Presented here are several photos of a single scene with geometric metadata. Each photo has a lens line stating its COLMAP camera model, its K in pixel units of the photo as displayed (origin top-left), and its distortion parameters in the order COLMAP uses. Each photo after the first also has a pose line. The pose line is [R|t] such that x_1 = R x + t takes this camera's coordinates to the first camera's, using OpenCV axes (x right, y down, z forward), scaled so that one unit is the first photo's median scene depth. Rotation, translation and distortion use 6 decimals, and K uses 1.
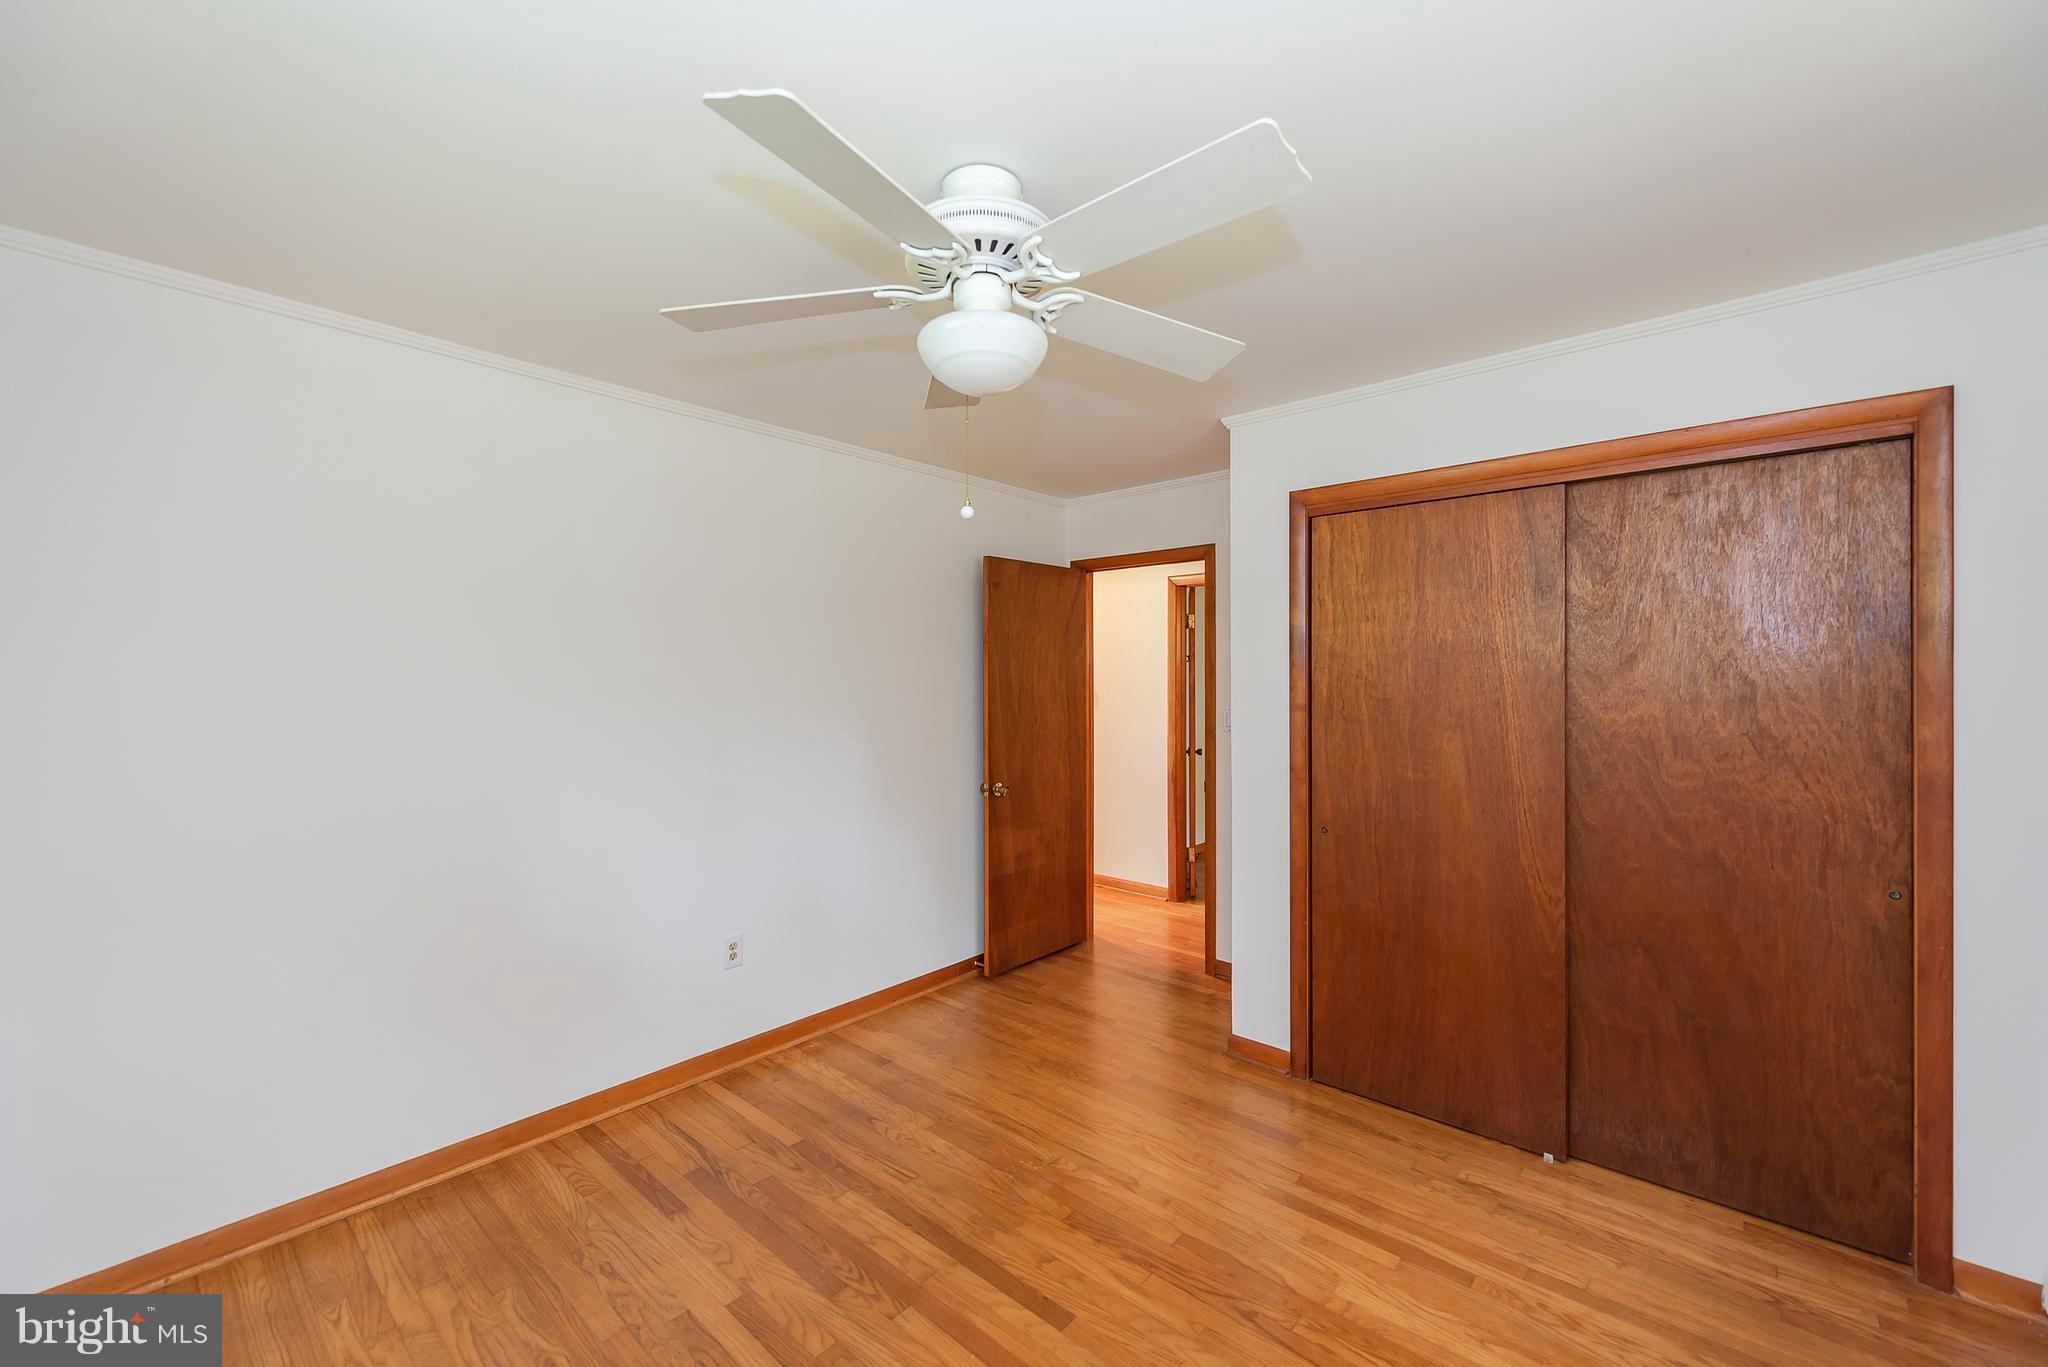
lens RADIAL K [[816.4, 0, 1029.4], [0, 816.4, 680.9], [0, 0, 1]] dist [0.002512, -0.003158]
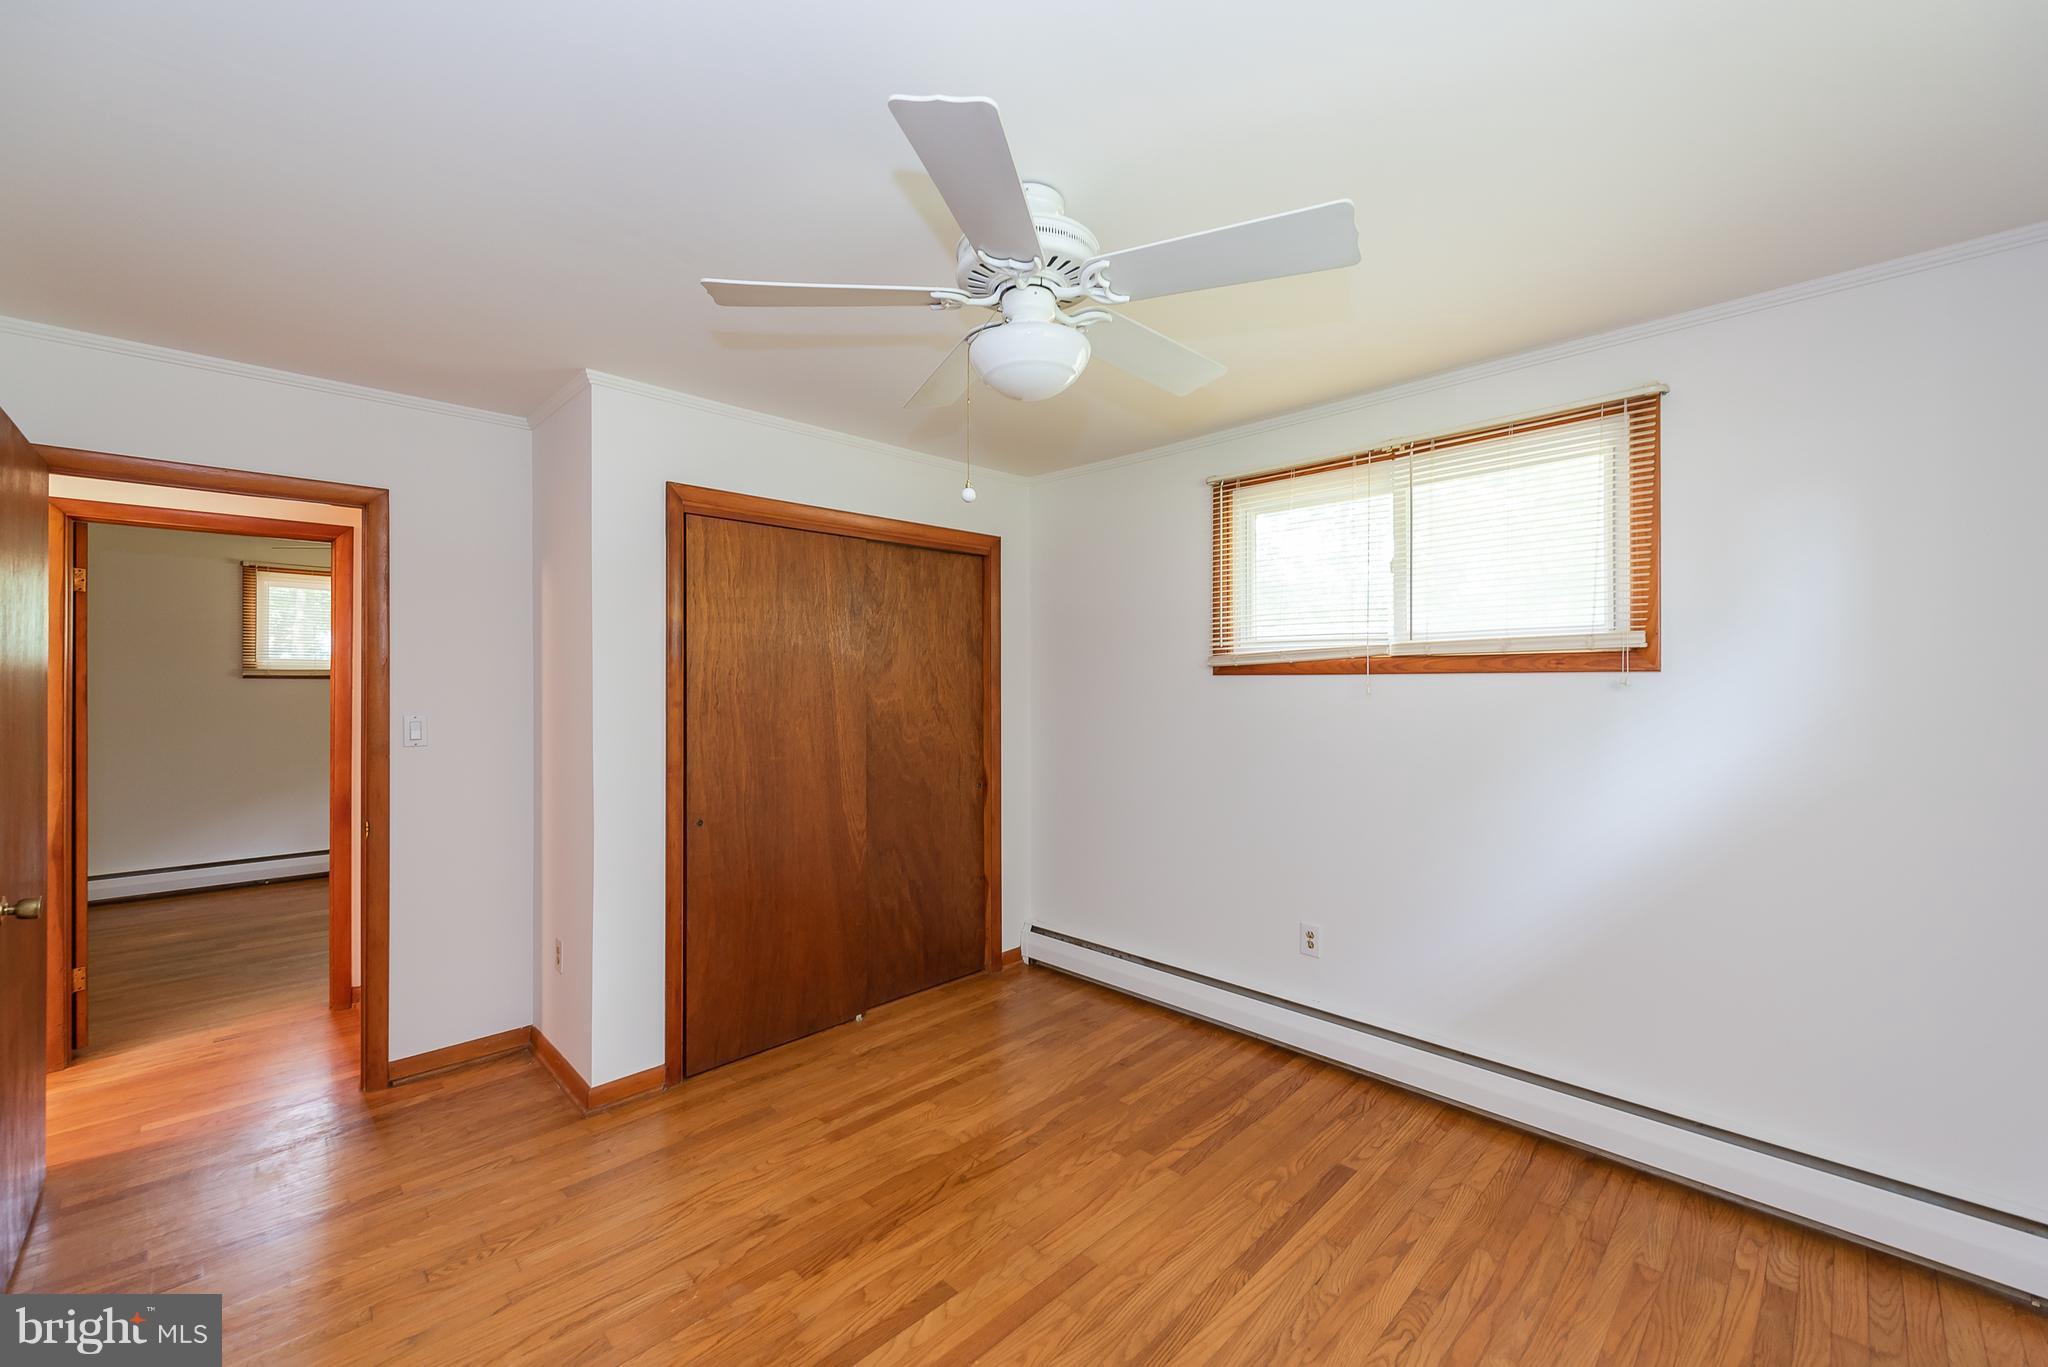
lens RADIAL K [[816.4, 0, 1023.7], [0, 816.4, 678.8], [0, 0, 1]] dist [0.002512, -0.003158]
pose [[0.060041, 0.003754, 0.998189, -0.760820], [0.003159, 0.999987, -0.003951, 0.008974], [-0.998191, 0.003391, 0.060028, 0.641926]]
